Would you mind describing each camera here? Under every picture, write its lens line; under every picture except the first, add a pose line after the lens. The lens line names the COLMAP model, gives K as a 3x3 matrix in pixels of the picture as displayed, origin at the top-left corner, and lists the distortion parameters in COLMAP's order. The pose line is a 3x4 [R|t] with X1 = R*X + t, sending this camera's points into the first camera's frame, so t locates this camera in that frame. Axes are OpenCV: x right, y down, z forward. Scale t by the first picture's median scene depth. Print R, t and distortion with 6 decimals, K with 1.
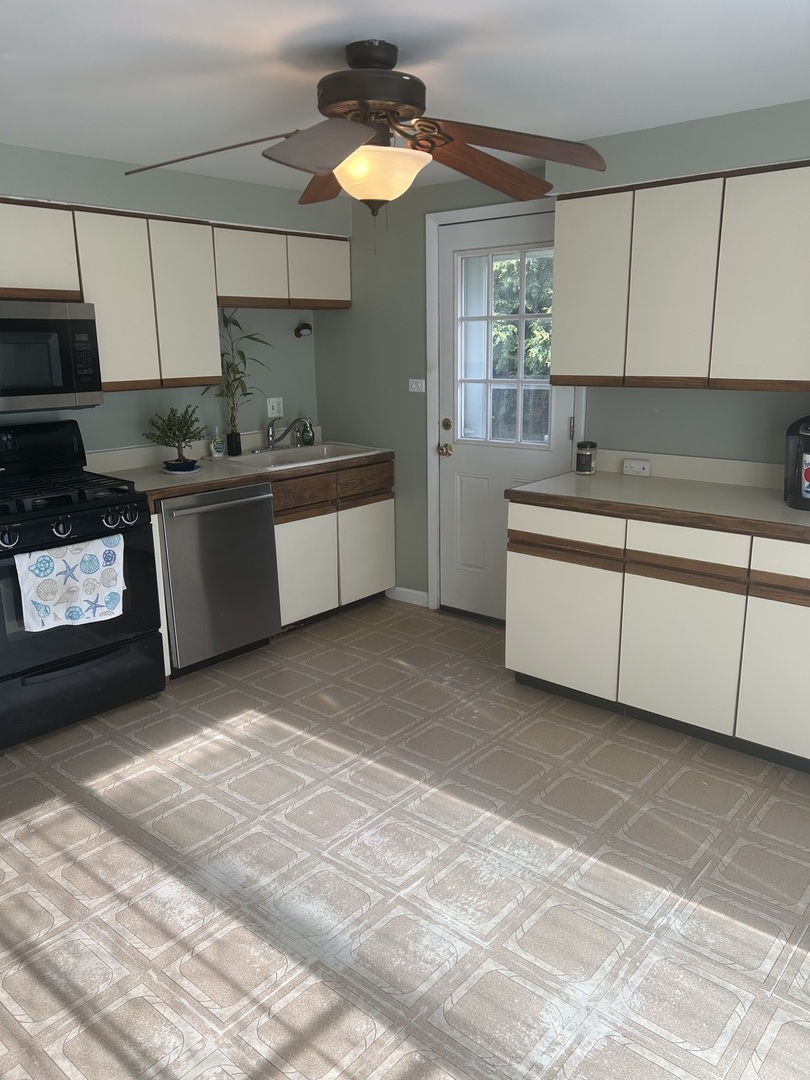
lens RADIAL K [[816.8, 0, 409.3], [0, 816.8, 538.7], [0, 0, 1]] dist [0.046862, -0.042392]
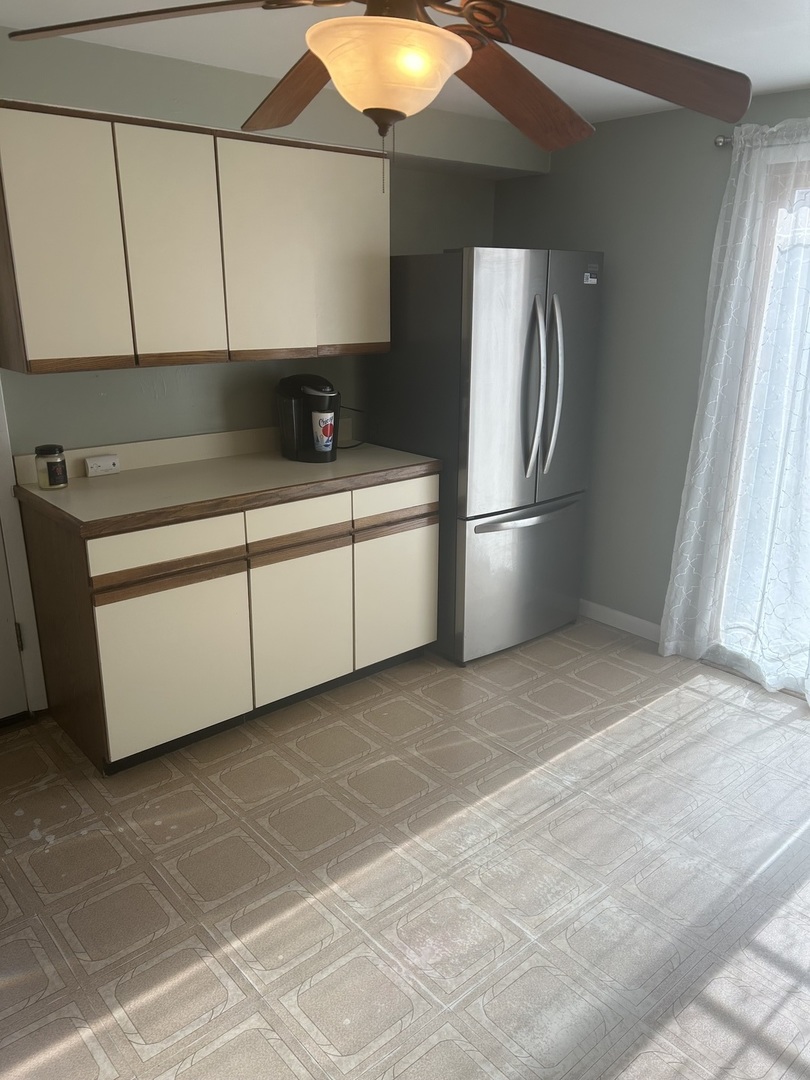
lens RADIAL K [[816.8, 0, 409.3], [0, 816.8, 538.7], [0, 0, 1]] dist [0.046862, -0.042392]
pose [[0.139440, -0.276559, 0.950827, -0.703741], [0.235926, 0.941835, 0.239345, -0.206778], [-0.961715, 0.190951, 0.196577, 0.804683]]
